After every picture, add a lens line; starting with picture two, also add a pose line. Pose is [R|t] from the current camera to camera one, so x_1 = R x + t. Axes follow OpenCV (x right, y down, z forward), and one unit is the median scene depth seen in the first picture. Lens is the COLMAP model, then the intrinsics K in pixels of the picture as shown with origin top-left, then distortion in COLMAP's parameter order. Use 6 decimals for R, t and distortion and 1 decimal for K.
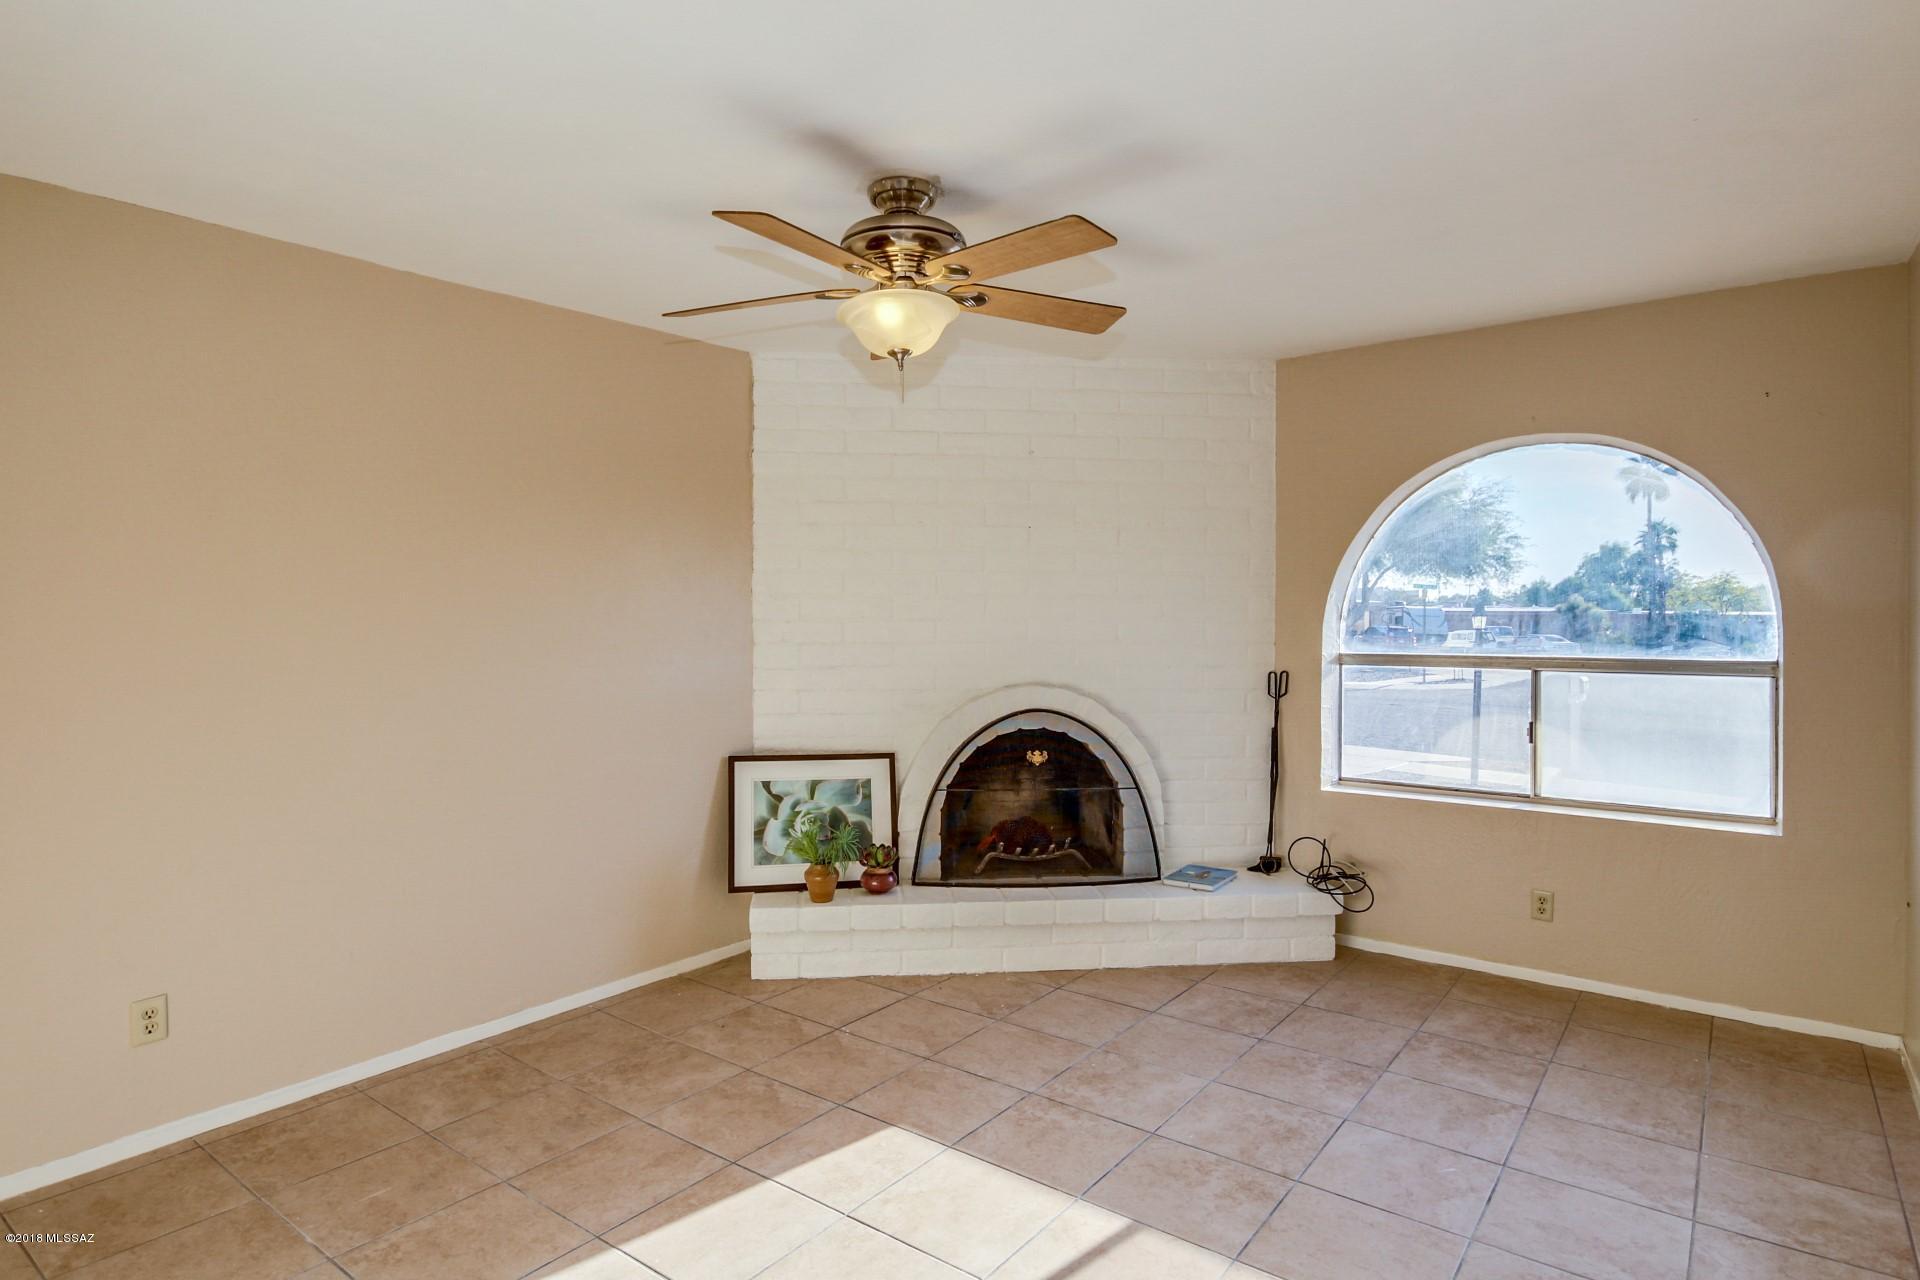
lens RADIAL K [[1038.6, 0, 957.7], [0, 1038.6, 632.0], [0, 0, 1]] dist [0.011328, -0.003640]
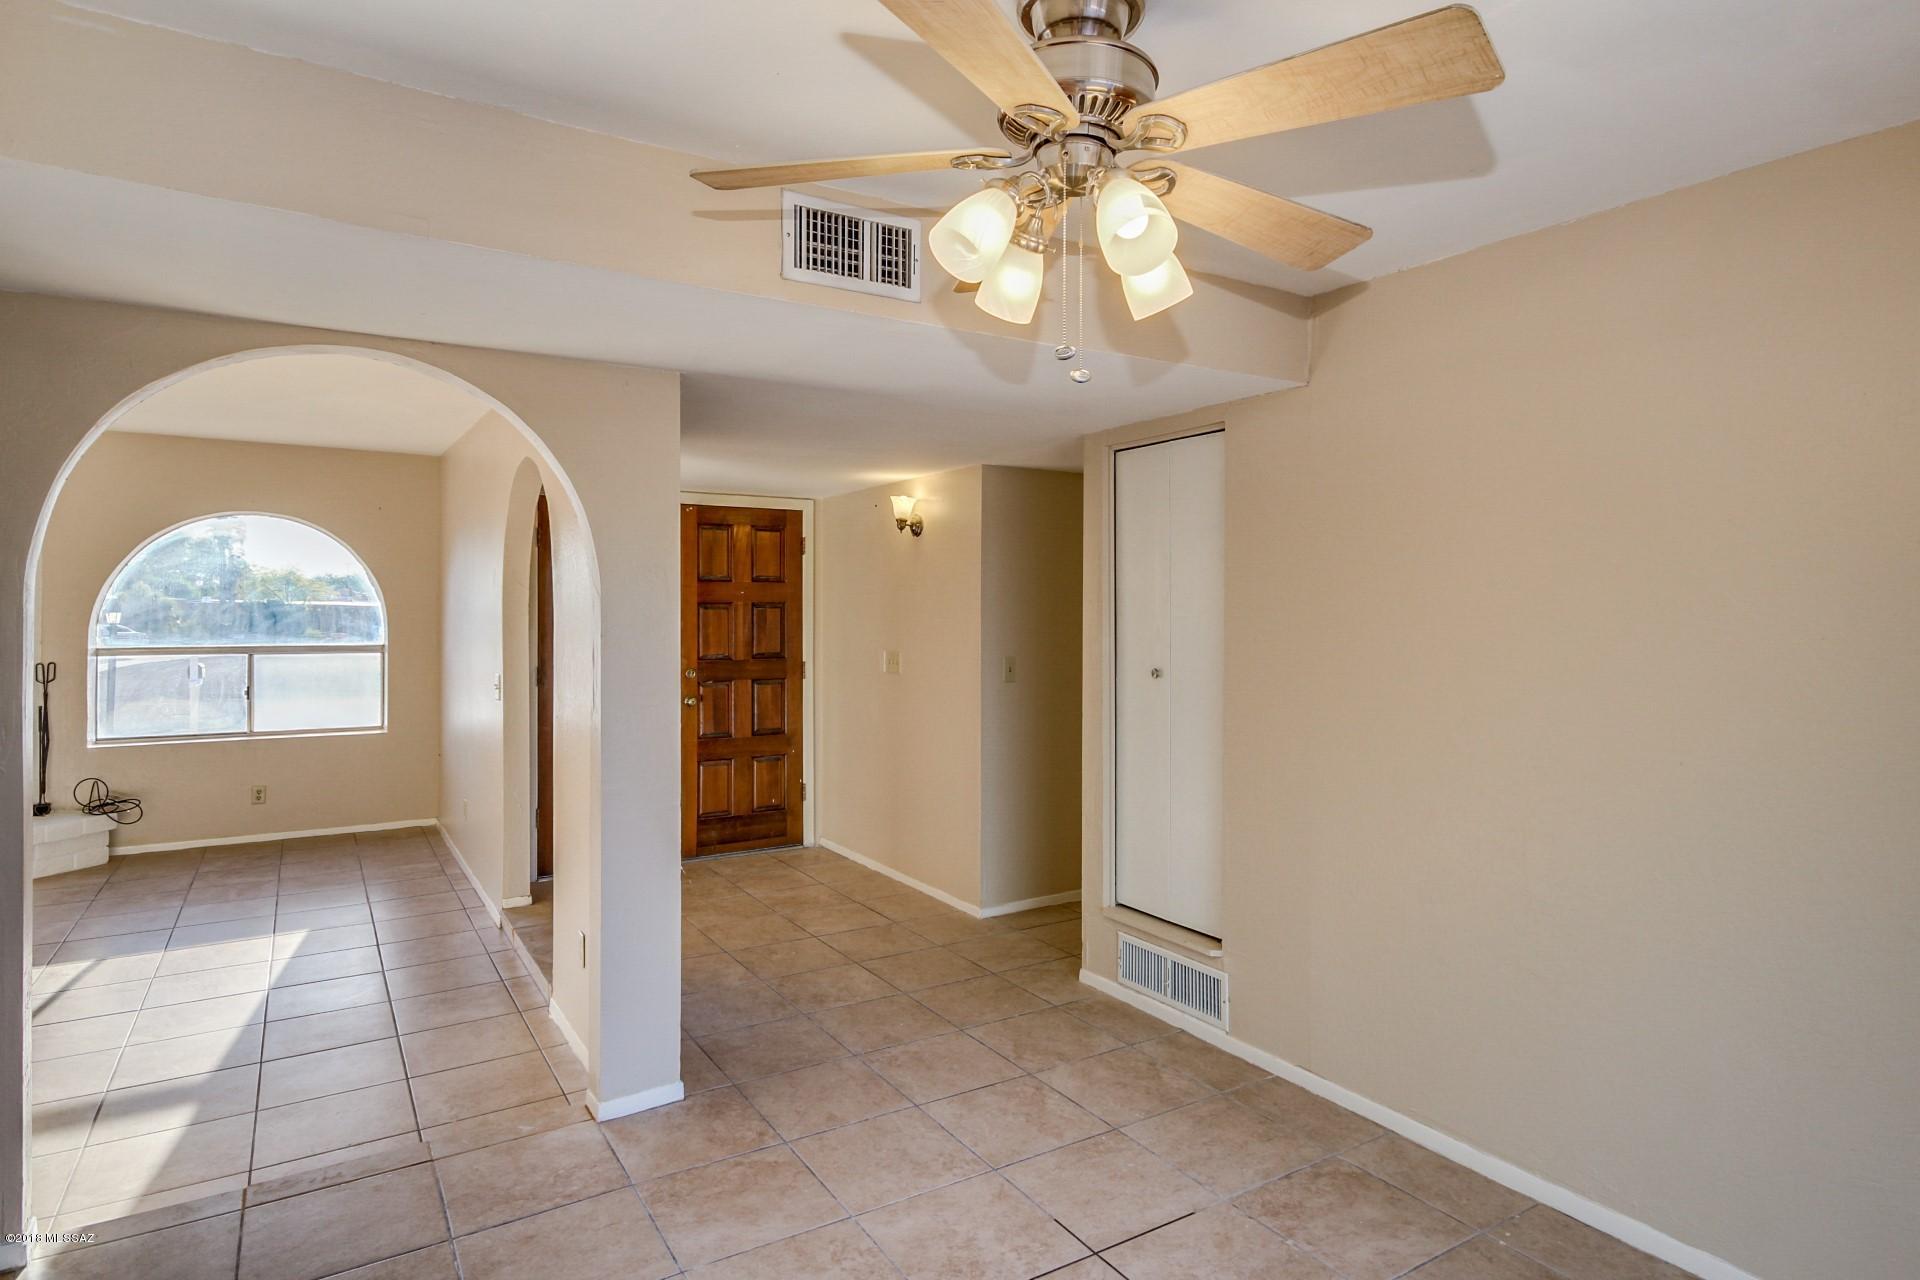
lens RADIAL K [[1038.6, 0, 961.6], [0, 1038.6, 615.4], [0, 0, 1]] dist [0.011328, -0.003640]
pose [[0.351474, -0.001965, 0.936196, -0.571066], [0.005365, 0.999986, 0.000085, -0.017895], [-0.936182, 0.004993, 0.351479, -0.603184]]
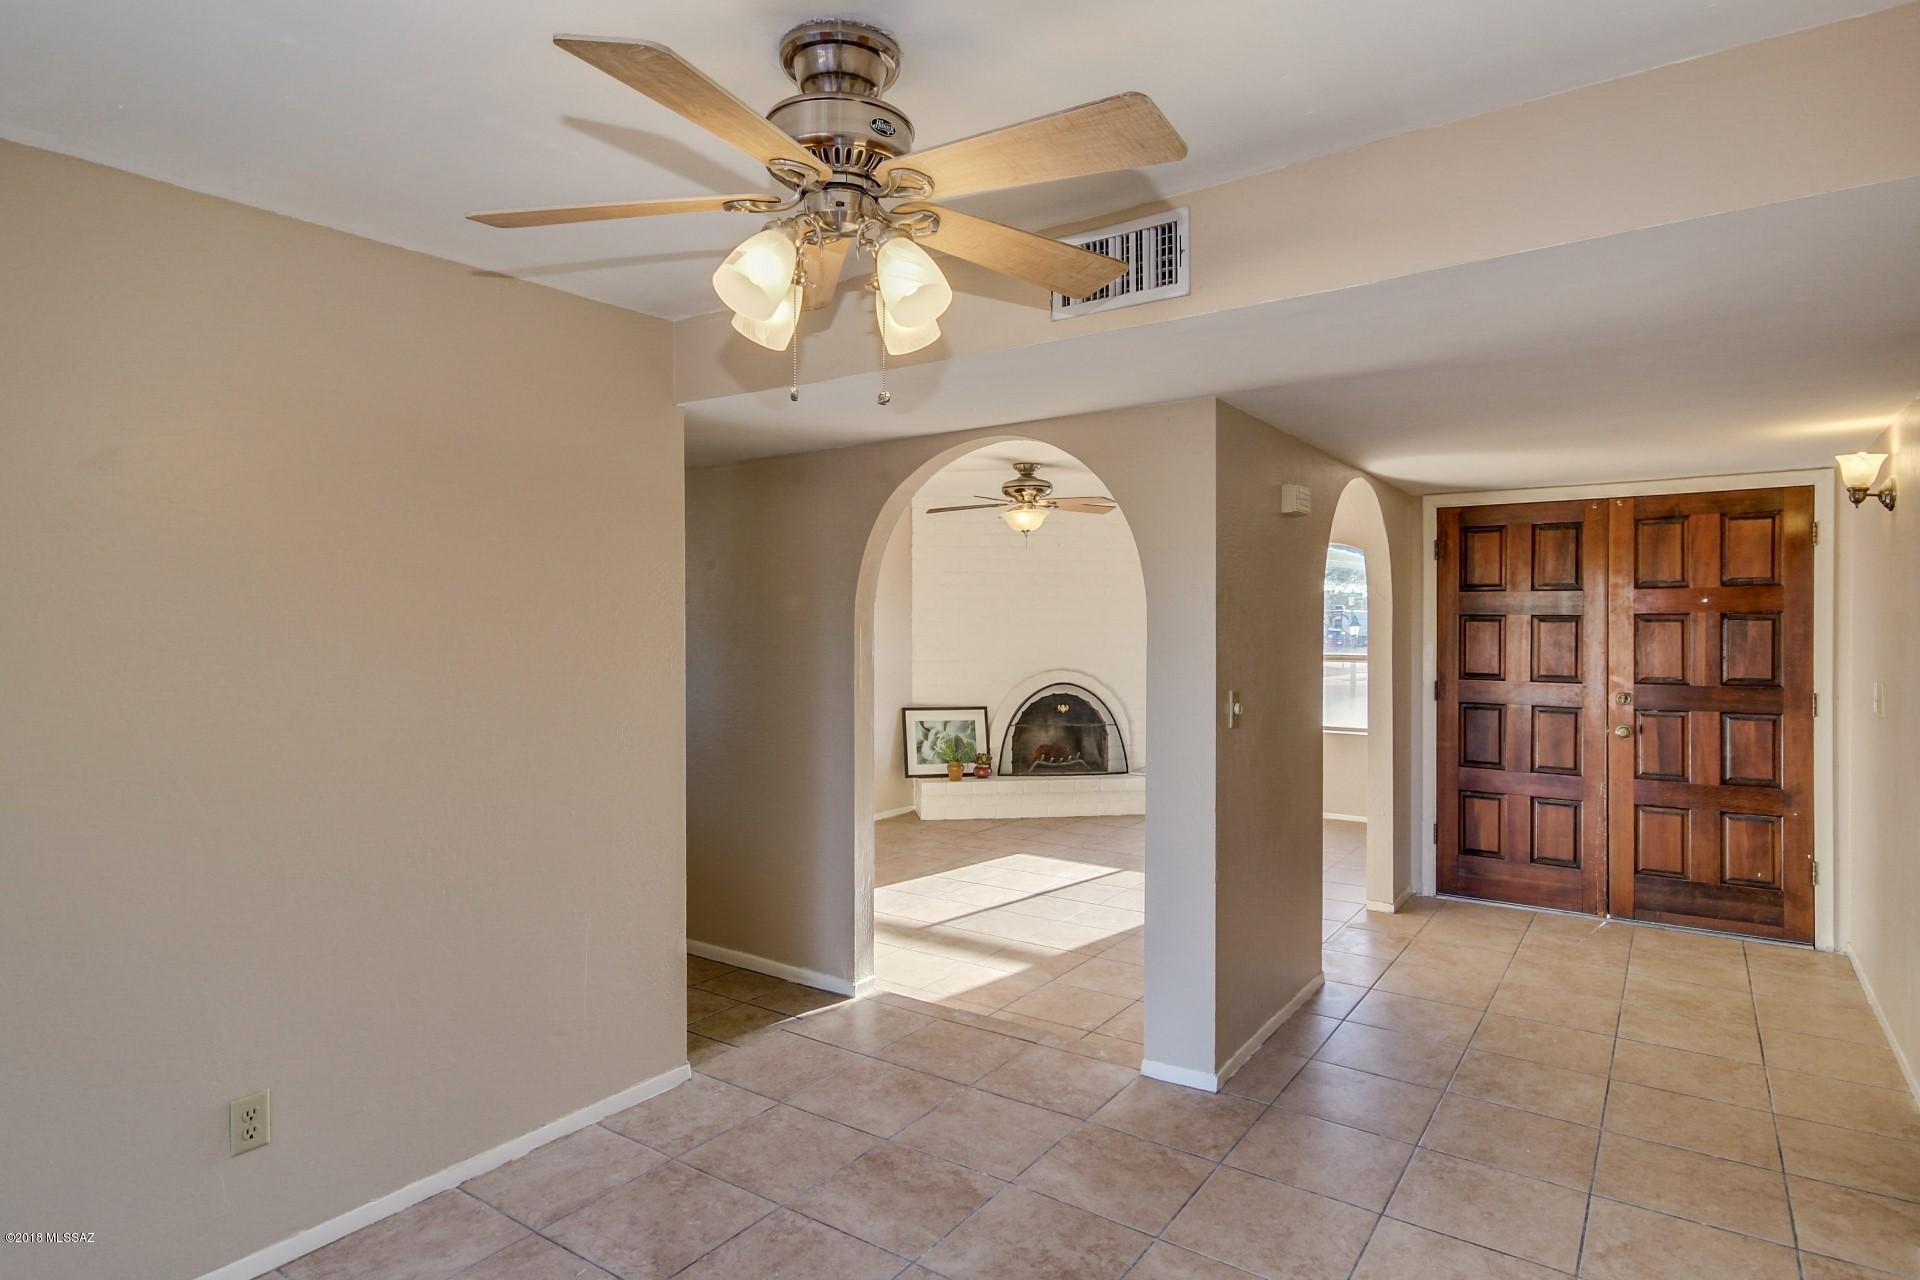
lens RADIAL K [[1038.6, 0, 974.6], [0, 1038.6, 633.6], [0, 0, 1]] dist [0.011328, -0.003640]
pose [[0.998557, -0.001379, 0.053684, -0.191040], [0.001336, 0.999999, 0.000823, -0.017025], [-0.053685, -0.000750, 0.998558, -0.900375]]
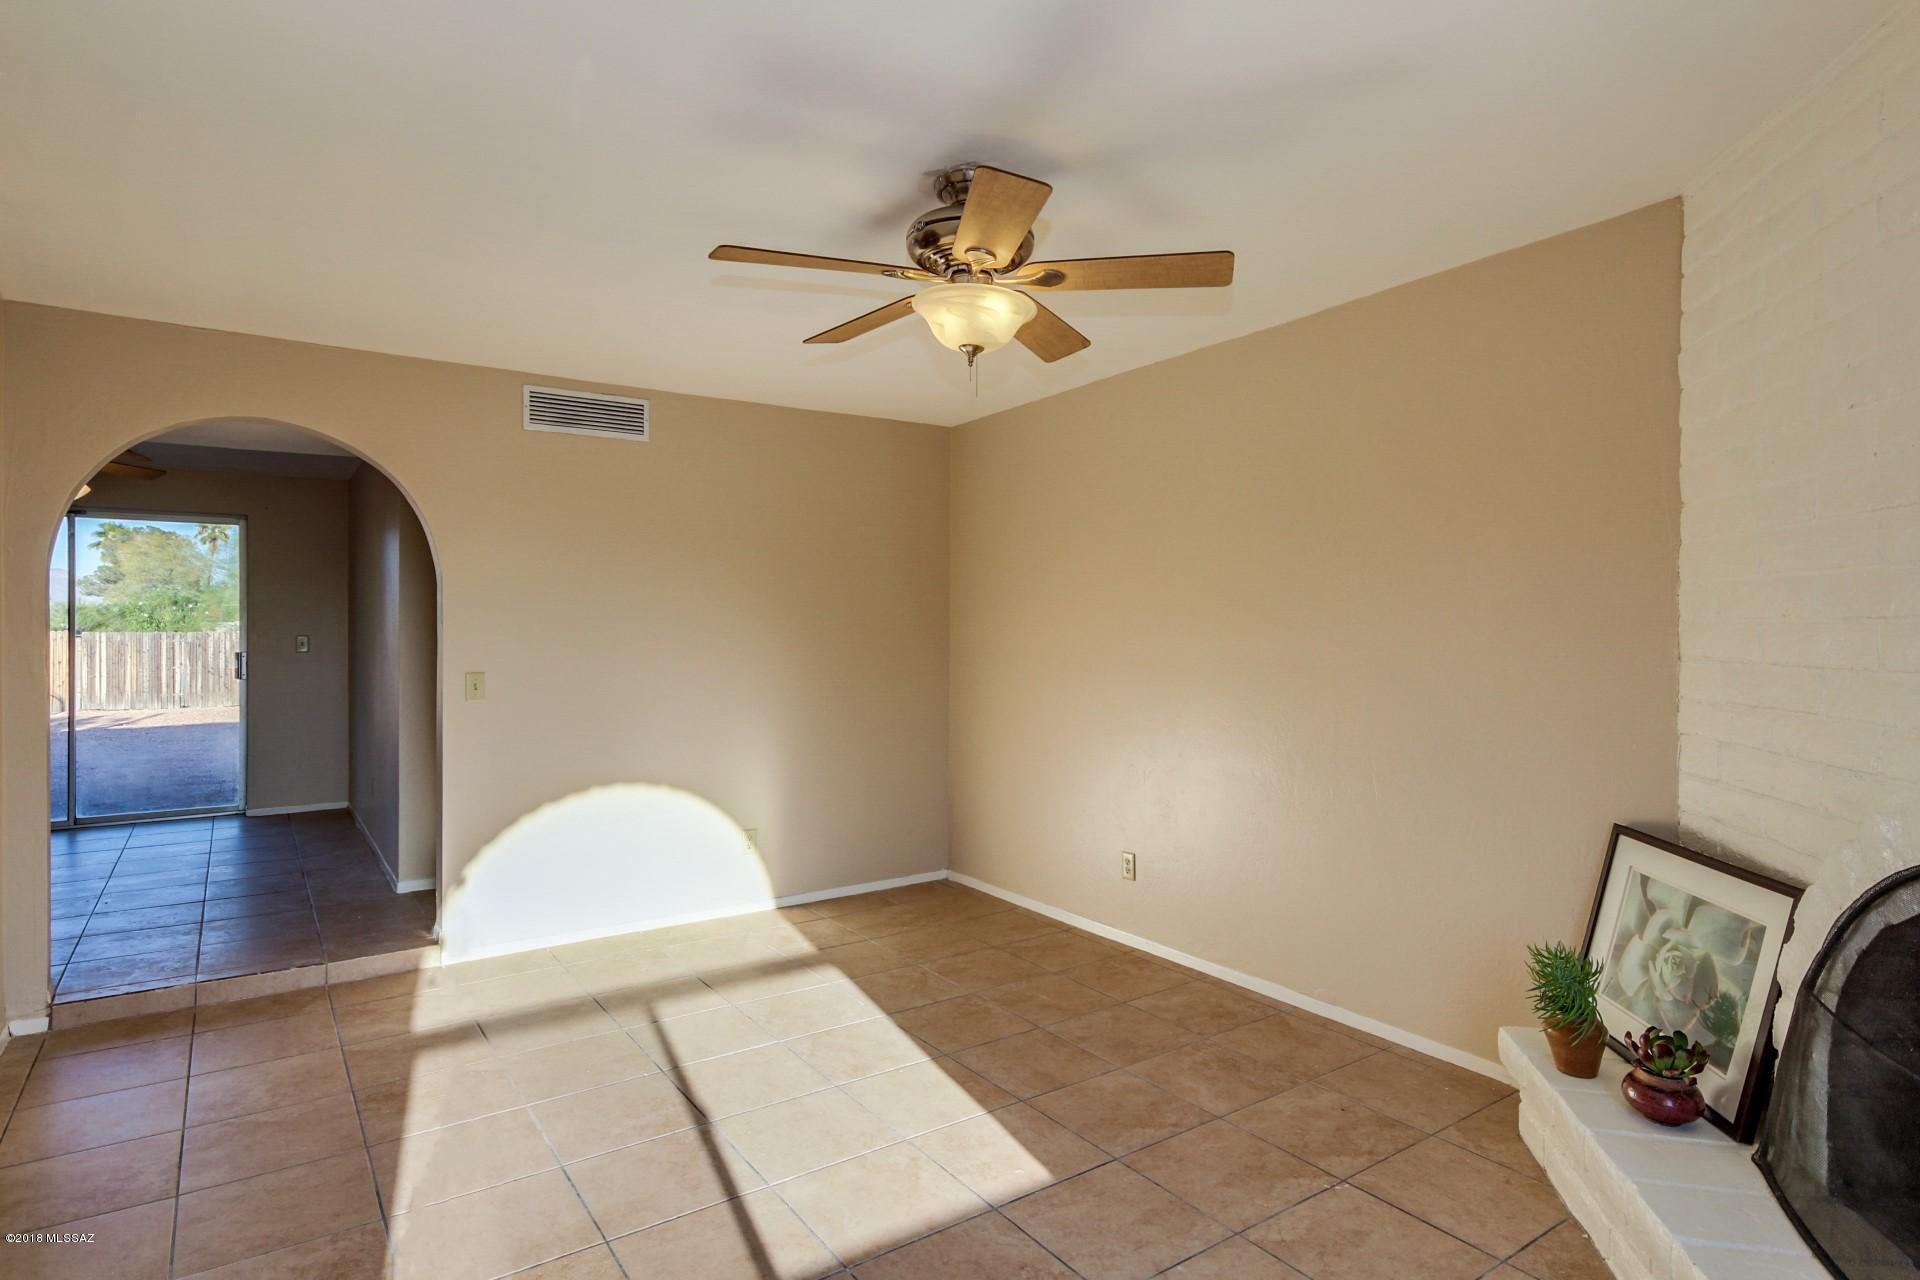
lens RADIAL K [[1038.6, 0, 964.4], [0, 1038.6, 628.2], [0, 0, 1]] dist [0.011328, -0.003640]
pose [[-0.298480, 0.003256, -0.954410, 0.548241], [-0.021076, 0.999728, 0.010002, -0.004055], [0.954183, 0.023101, -0.298330, 0.798895]]
